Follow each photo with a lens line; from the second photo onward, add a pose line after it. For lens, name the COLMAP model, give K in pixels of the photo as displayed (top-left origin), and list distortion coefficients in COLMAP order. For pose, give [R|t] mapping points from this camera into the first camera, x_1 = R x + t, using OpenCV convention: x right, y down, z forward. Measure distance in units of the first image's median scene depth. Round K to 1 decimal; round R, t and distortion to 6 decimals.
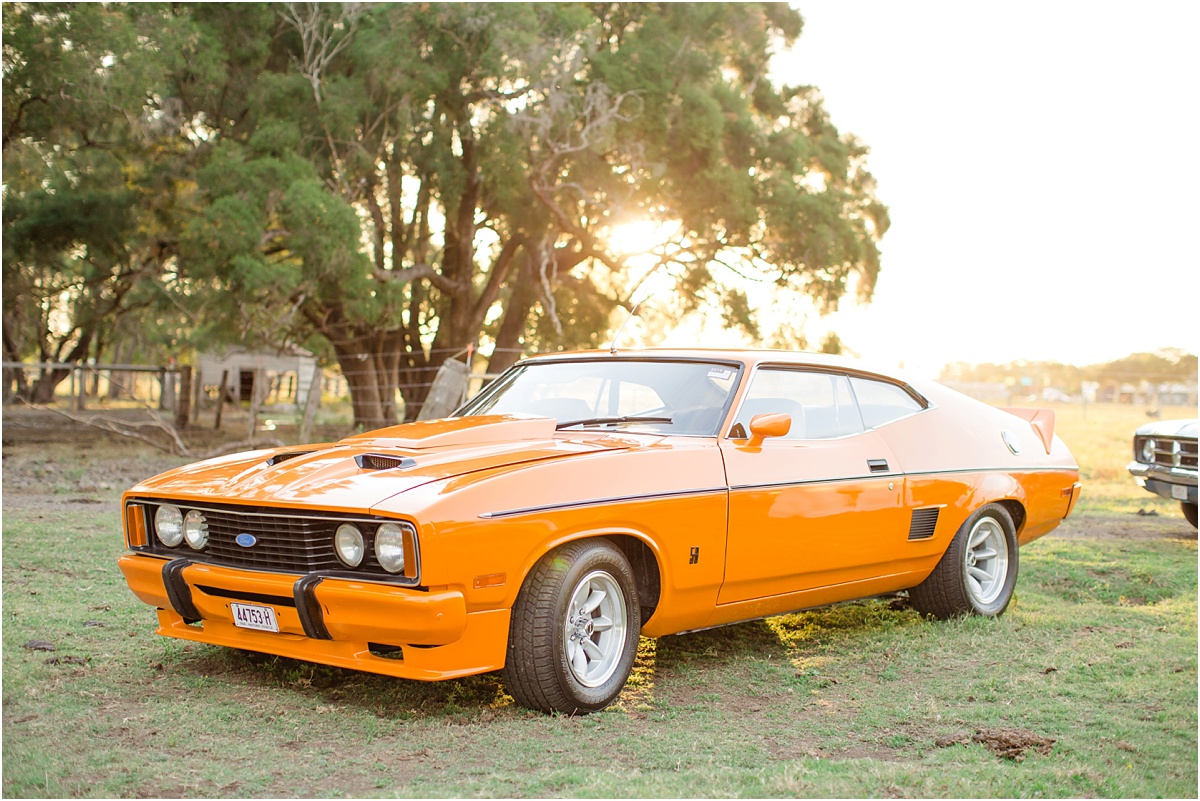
lens RADIAL K [[1721.0, 0, 600.0], [0, 1721.0, 400.5], [0, 0, 1]] dist [-0.132123, 0.144024]
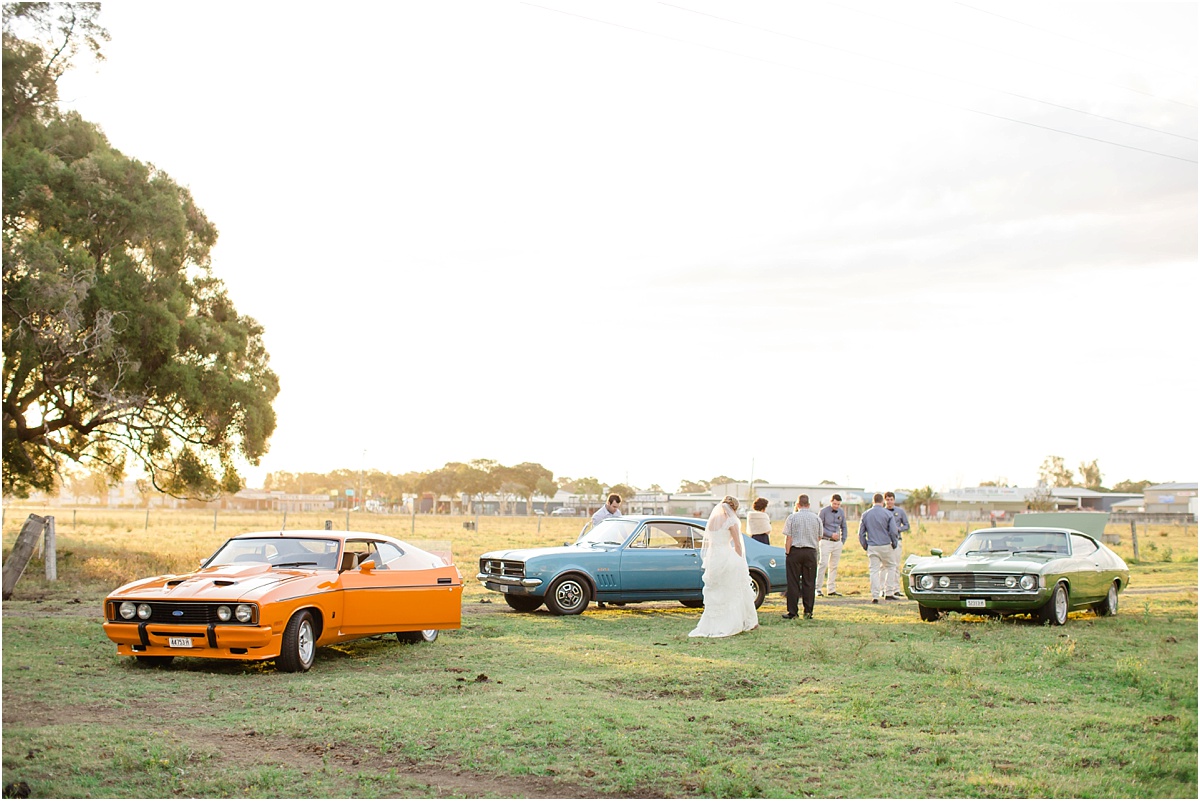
lens RADIAL K [[1721.0, 0, 600.0], [0, 1721.0, 400.5], [0, 0, 1]] dist [-0.132123, 0.144024]
pose [[0.923925, 0.010097, 0.382442, -0.301660], [0.014273, 0.998046, -0.060831, -0.038316], [-0.382309, 0.061662, 0.921975, -0.840757]]
